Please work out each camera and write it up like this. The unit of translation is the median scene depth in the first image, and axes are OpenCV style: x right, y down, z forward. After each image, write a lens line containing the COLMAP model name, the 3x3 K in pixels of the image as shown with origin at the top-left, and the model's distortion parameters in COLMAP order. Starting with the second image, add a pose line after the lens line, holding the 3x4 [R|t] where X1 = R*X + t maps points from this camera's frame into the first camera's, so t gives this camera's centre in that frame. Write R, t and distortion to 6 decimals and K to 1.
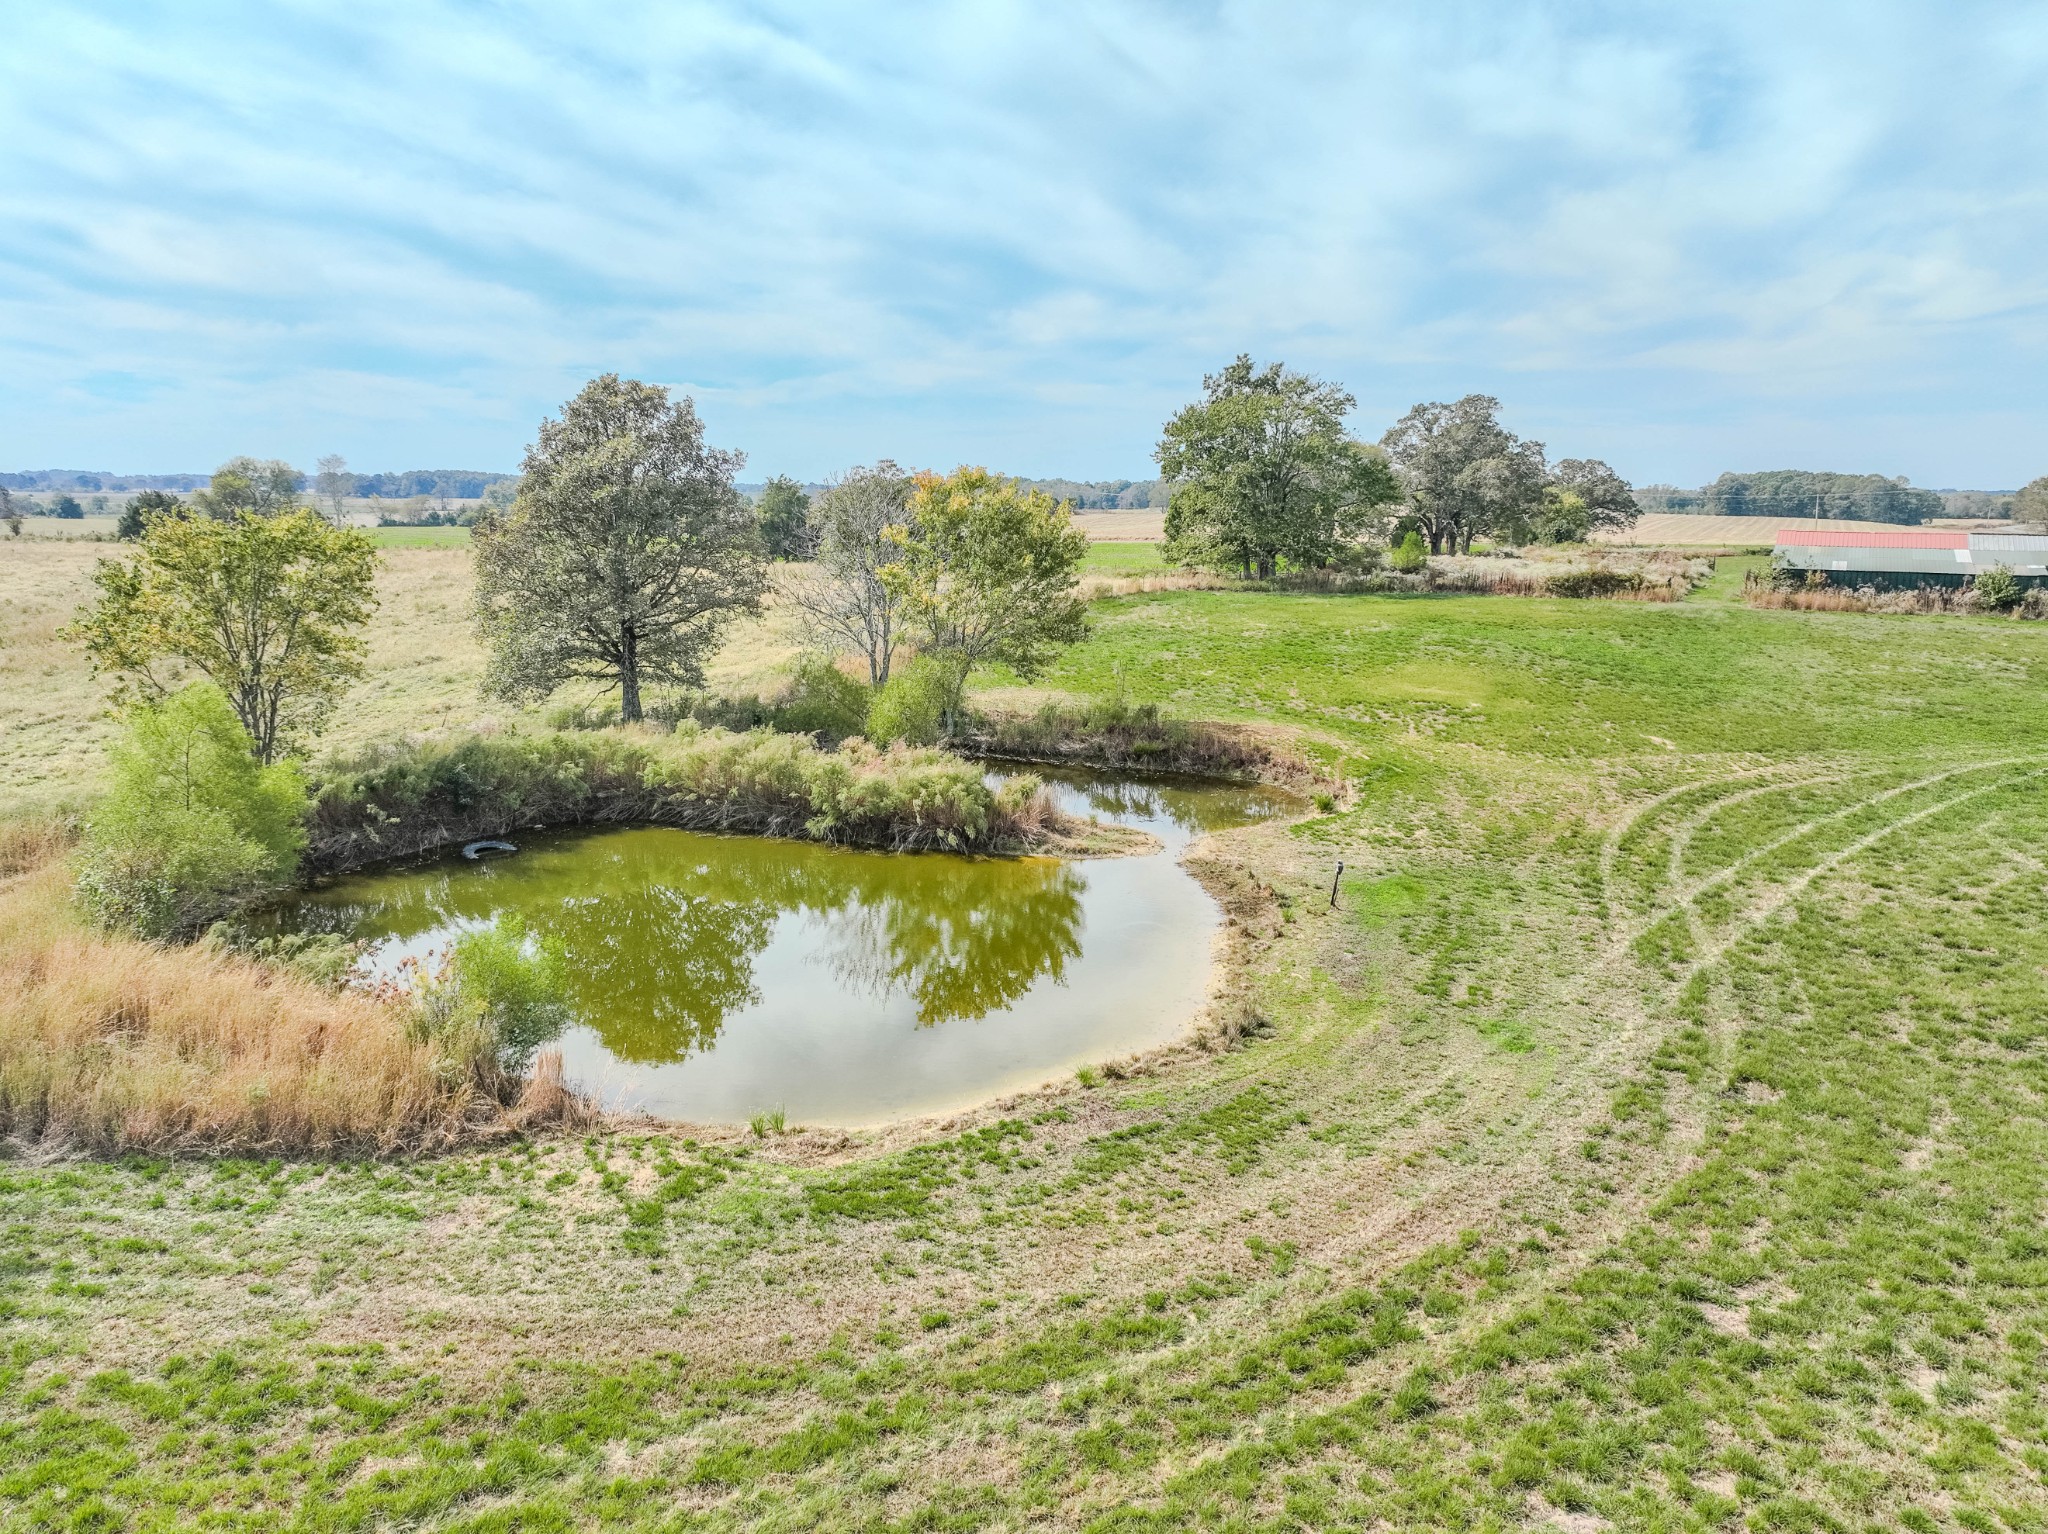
lens RADIAL K [[1478.7, 0, 1005.7], [0, 1478.7, 762.4], [0, 0, 1]] dist [0.004148, 0.007361]
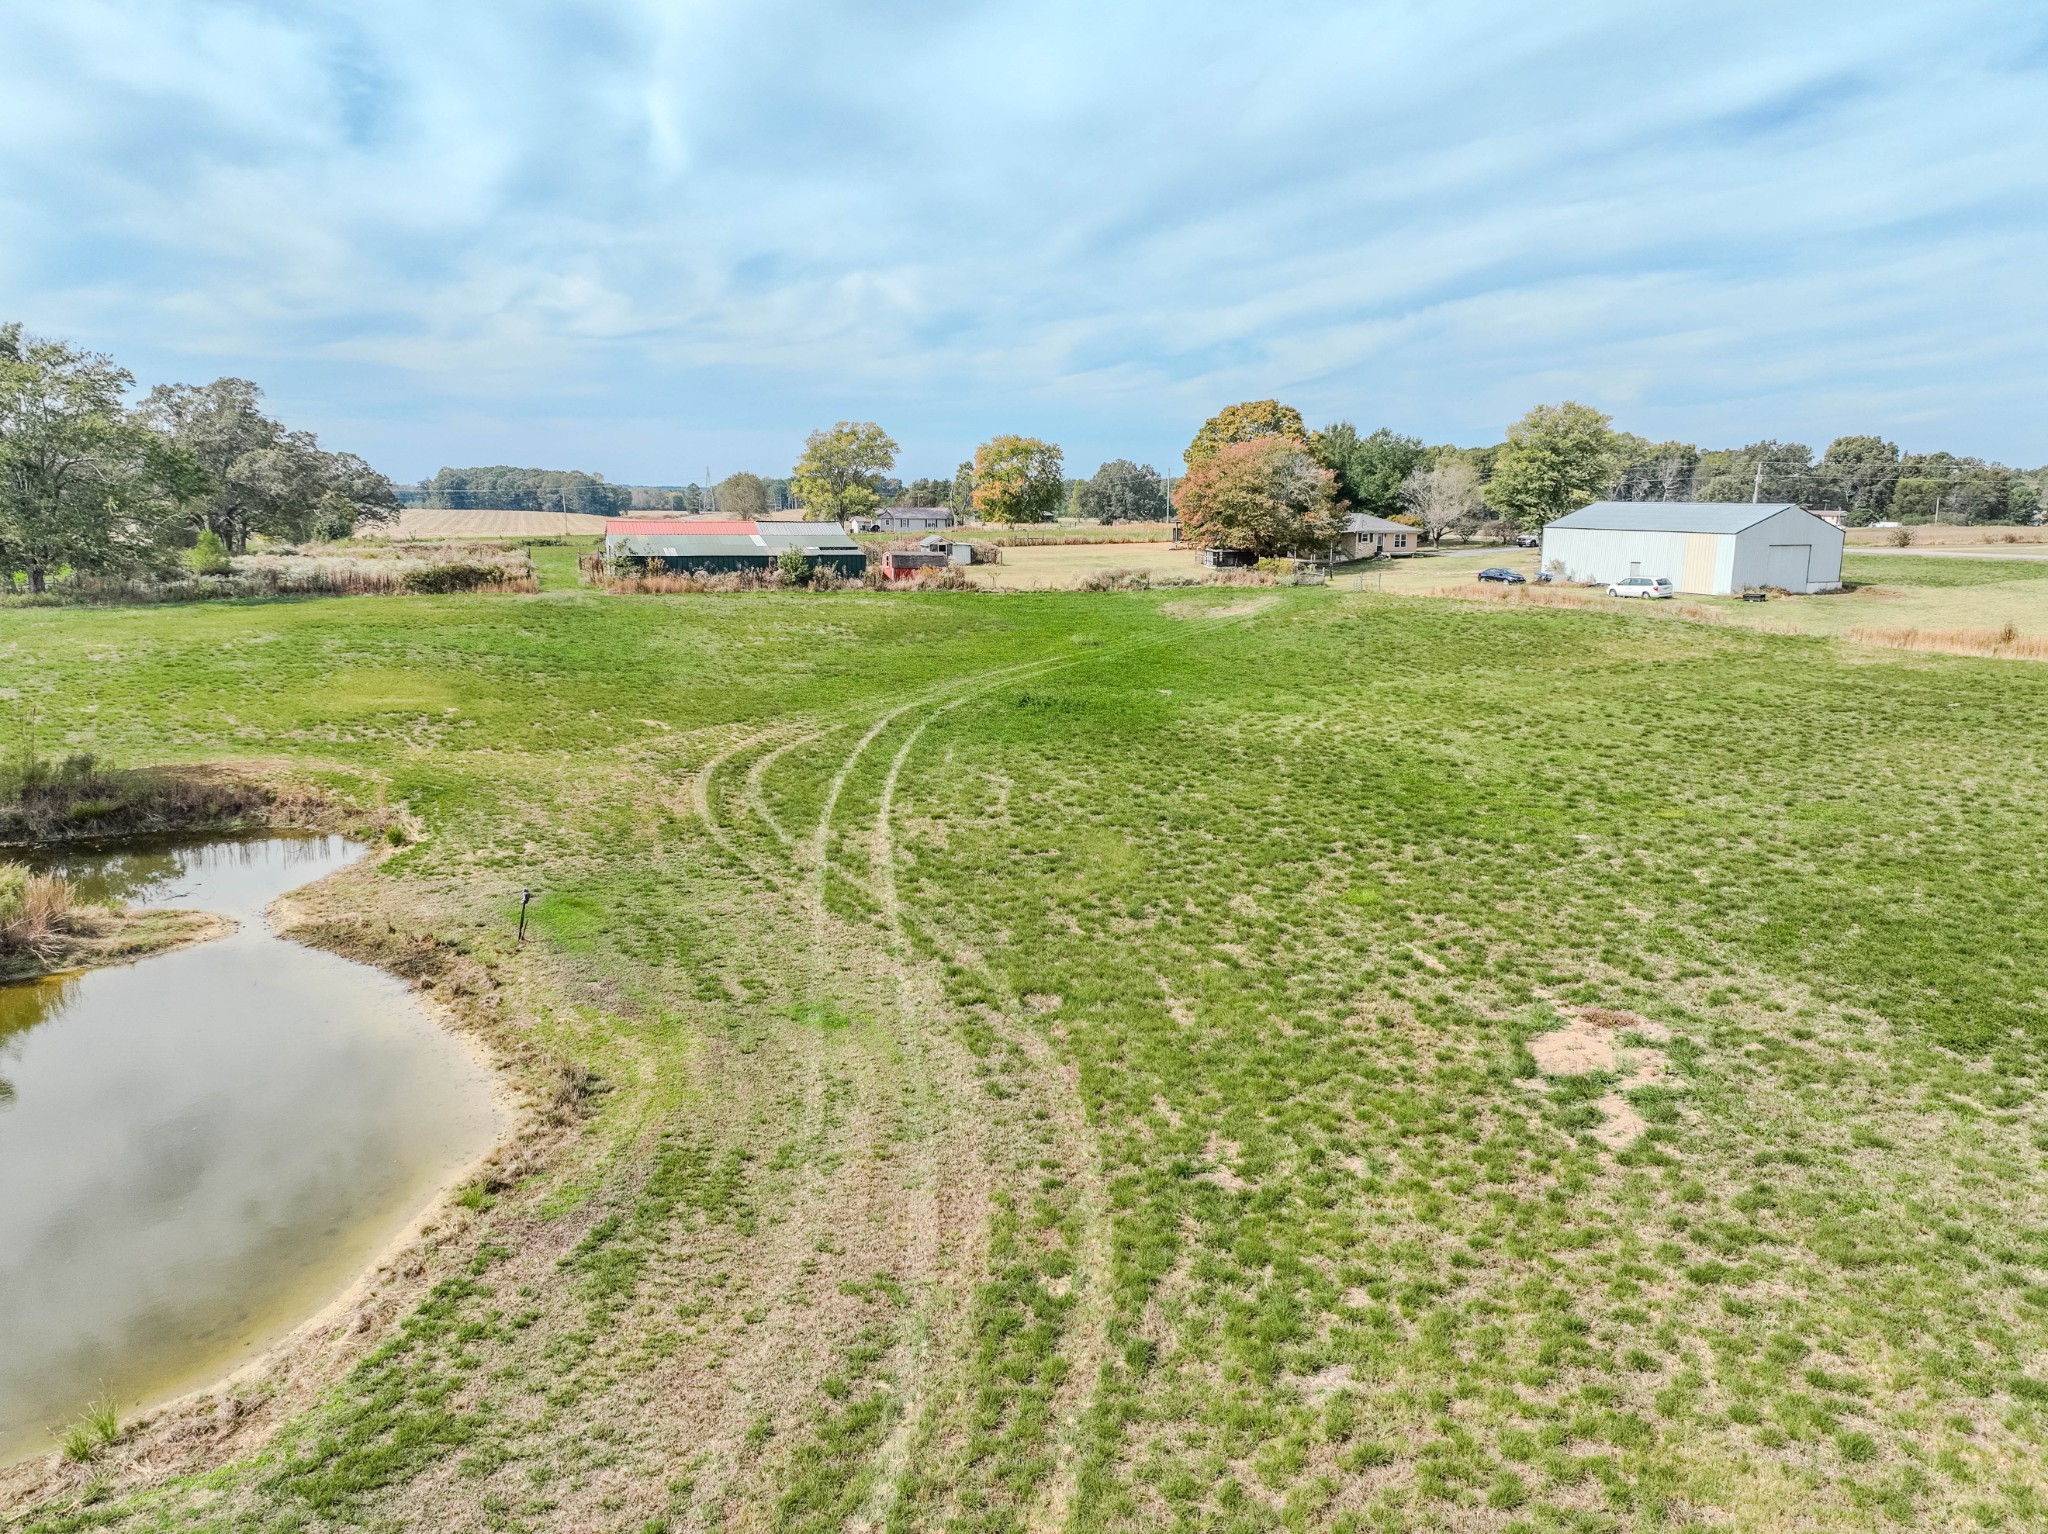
lens RADIAL K [[1457.6, 0, 1099.6], [0, 1457.6, 765.7], [0, 0, 1]] dist [0.002942, 0.004313]
pose [[0.655999, -0.141556, 0.741368, -0.125934], [0.135226, 0.988404, 0.069070, -0.014277], [-0.742549, 0.054943, 0.667534, 0.089349]]
